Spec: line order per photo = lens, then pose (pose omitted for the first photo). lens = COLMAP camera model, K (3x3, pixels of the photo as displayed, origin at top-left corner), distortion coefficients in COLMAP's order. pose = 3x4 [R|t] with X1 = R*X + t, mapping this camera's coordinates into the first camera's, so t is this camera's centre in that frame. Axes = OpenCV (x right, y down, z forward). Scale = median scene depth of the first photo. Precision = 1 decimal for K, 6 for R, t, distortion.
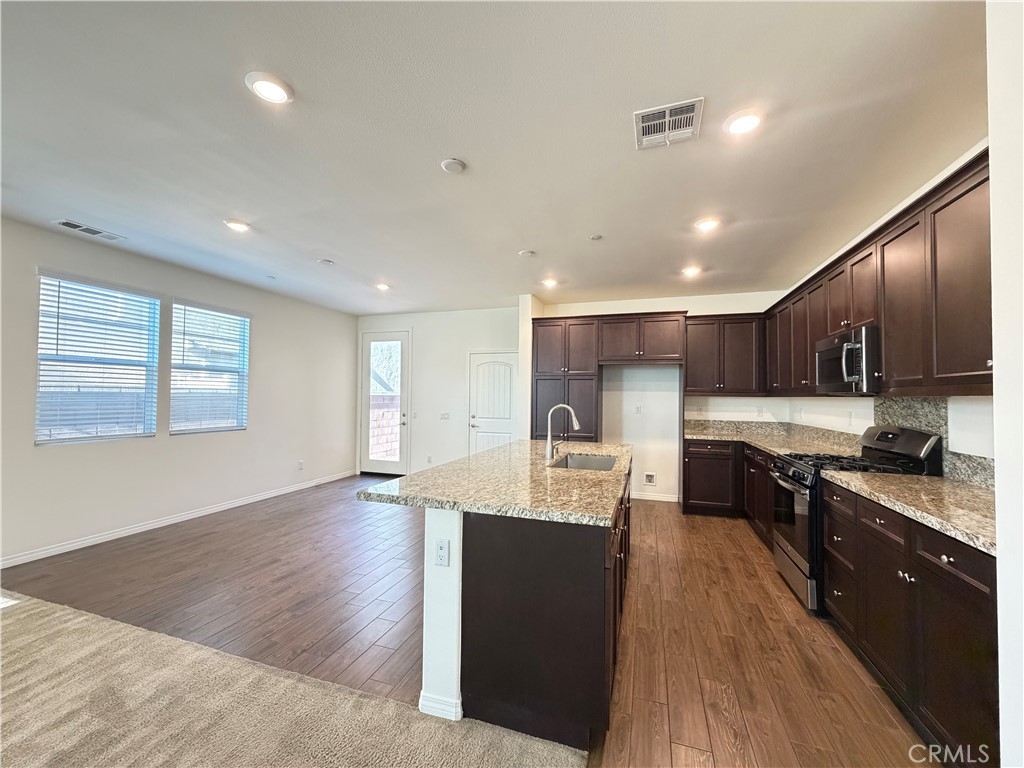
lens RADIAL K [[409.4, 0, 509.6], [0, 409.4, 385.6], [0, 0, 1]] dist [-0.001233, 0.000562]
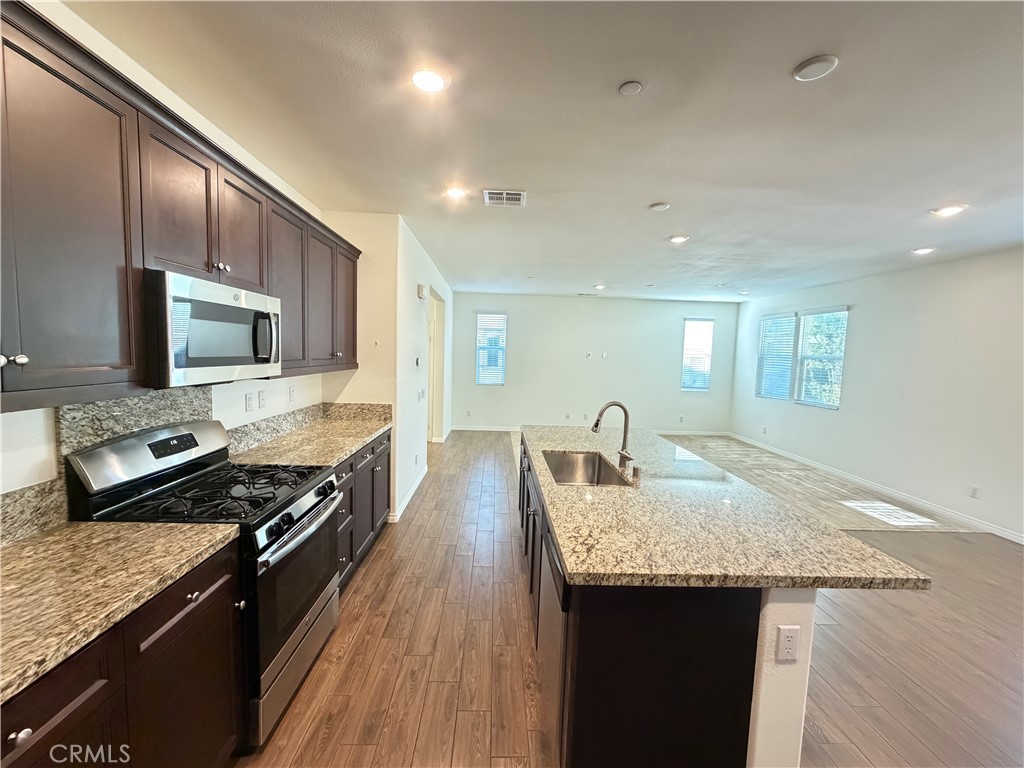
lens RADIAL K [[409.4, 0, 509.6], [0, 409.4, 385.6], [0, 0, 1]] dist [-0.001233, 0.000562]
pose [[-0.936112, -0.012144, -0.351493, 0.617626], [-0.033252, 0.997983, 0.054078, -0.021598], [0.350127, 0.062311, -0.934627, 1.709088]]
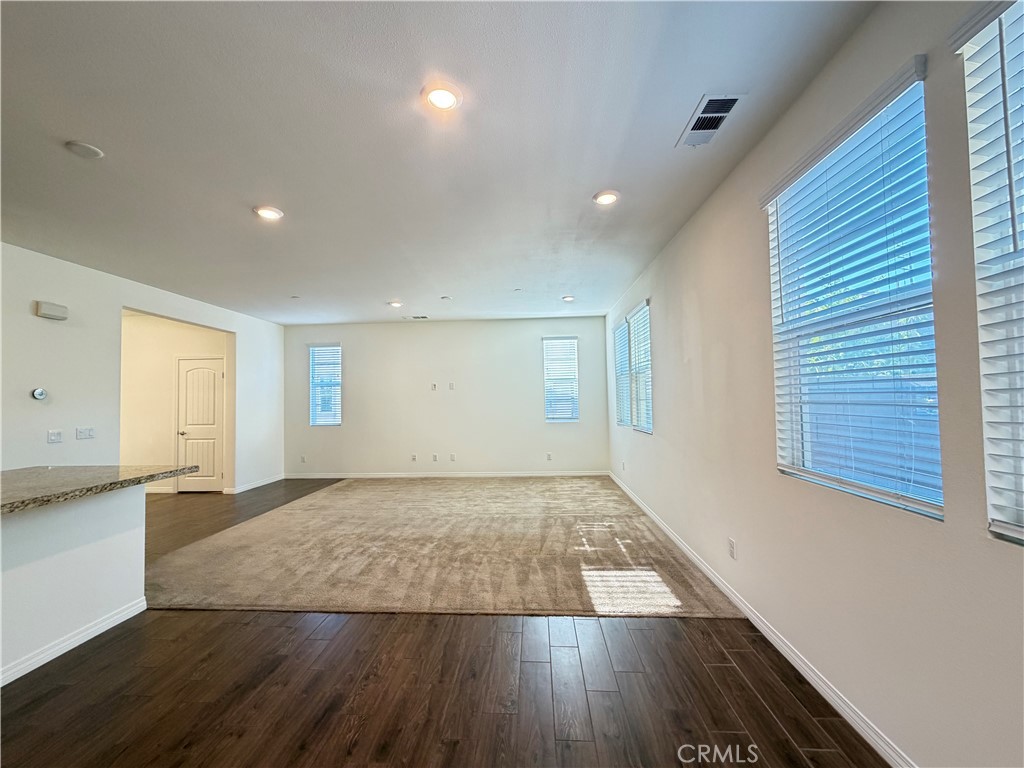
lens RADIAL K [[409.4, 0, 509.6], [0, 409.4, 385.6], [0, 0, 1]] dist [-0.001233, 0.000562]
pose [[-0.967077, -0.003609, -0.254459, -0.690874], [0.012797, 0.997945, -0.062789, 0.062346], [0.254163, -0.063978, -0.965043, 1.757682]]
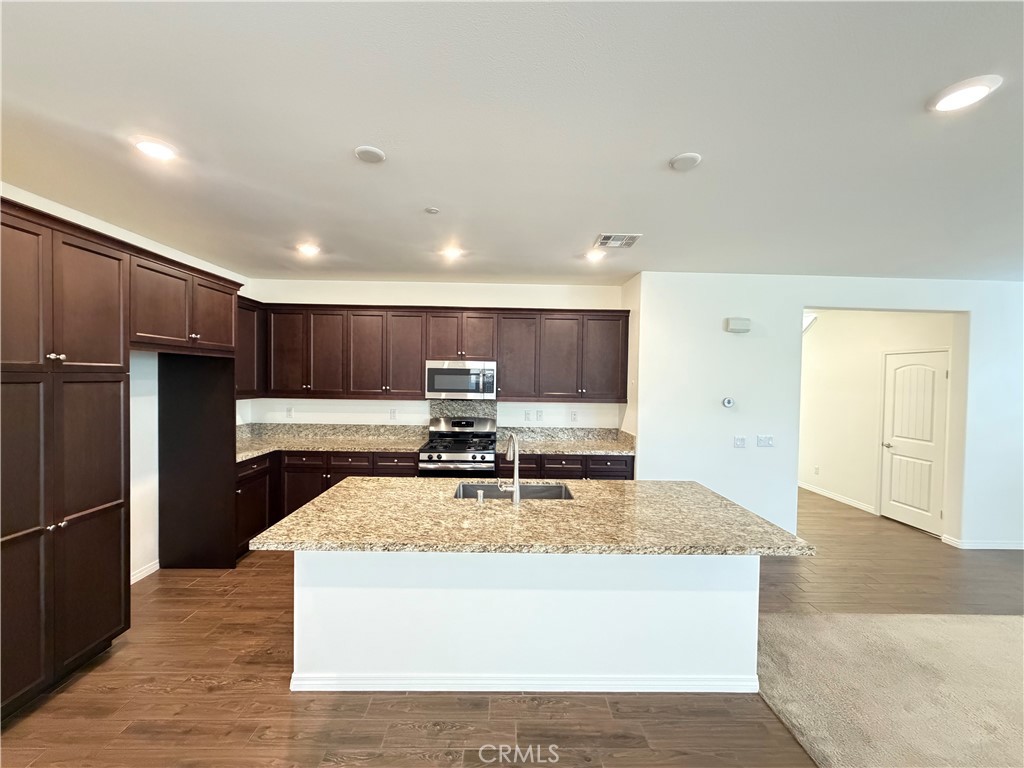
lens RADIAL K [[409.4, 0, 509.6], [0, 409.4, 385.6], [0, 0, 1]] dist [-0.001233, 0.000562]
pose [[-0.331416, -0.035730, 0.942808, -0.675458], [-0.045432, 0.998728, 0.021878, -0.071641], [-0.942390, -0.035583, -0.332617, 1.311303]]
